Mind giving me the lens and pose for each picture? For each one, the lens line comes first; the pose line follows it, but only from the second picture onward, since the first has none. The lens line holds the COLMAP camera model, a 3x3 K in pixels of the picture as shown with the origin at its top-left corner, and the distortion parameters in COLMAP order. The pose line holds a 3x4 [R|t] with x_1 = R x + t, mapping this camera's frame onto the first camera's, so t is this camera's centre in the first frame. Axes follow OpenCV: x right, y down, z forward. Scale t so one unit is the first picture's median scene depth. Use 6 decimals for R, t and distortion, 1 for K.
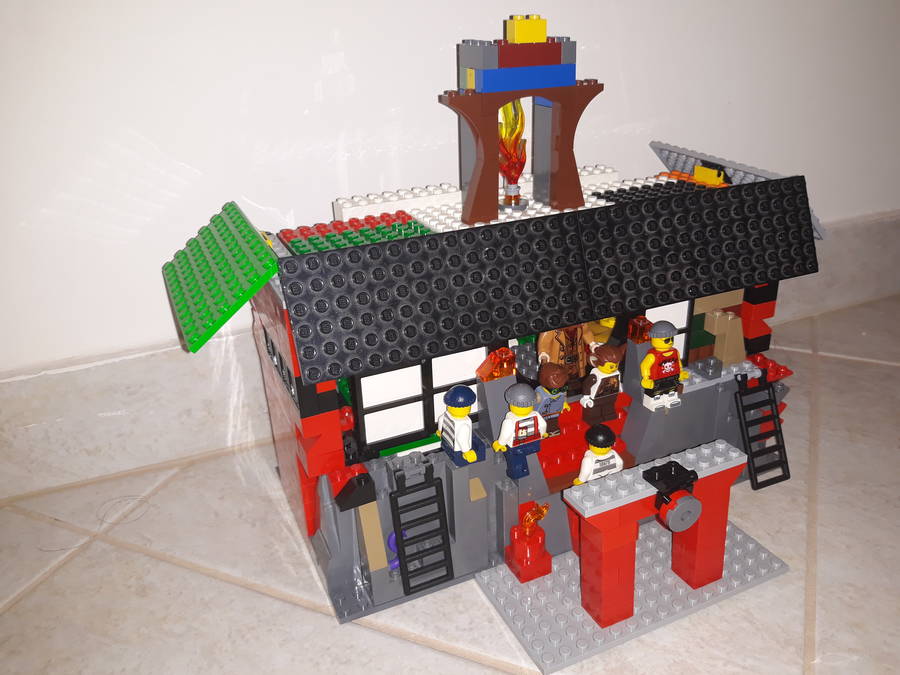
lens RADIAL K [[755.4, 0, 450.0], [0, 755.4, 337.5], [0, 0, 1]] dist [-0.008299, -0.000654]
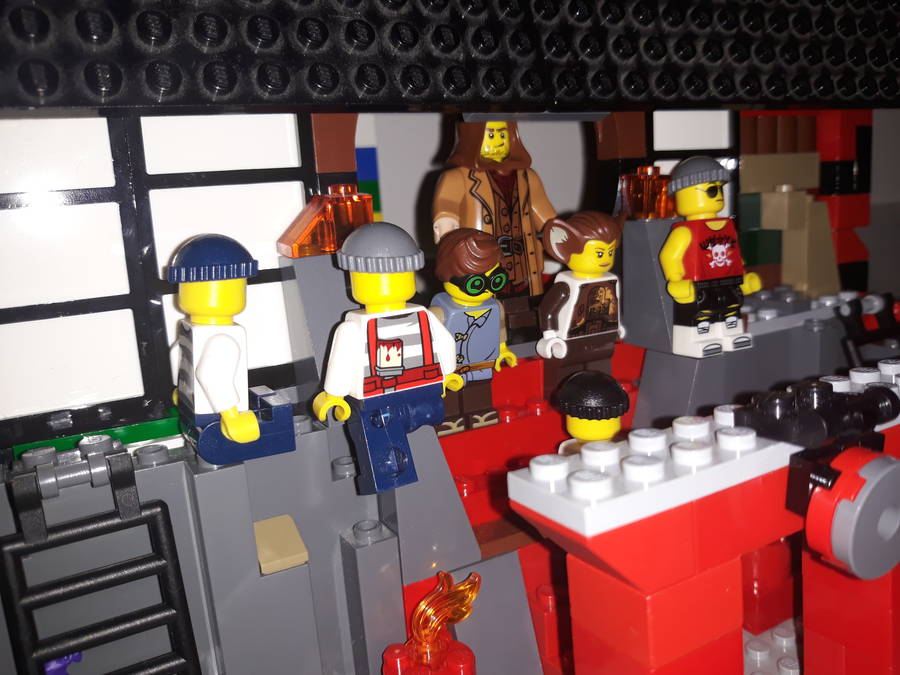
lens RADIAL K [[755.4, 0, 450.0], [0, 755.4, 337.5], [0, 0, 1]] dist [-0.008299, -0.000654]
pose [[0.996019, -0.041210, 0.079041, 0.087060], [0.058385, 0.971644, -0.229128, 0.182466], [-0.067357, 0.232831, 0.970182, 0.576507]]
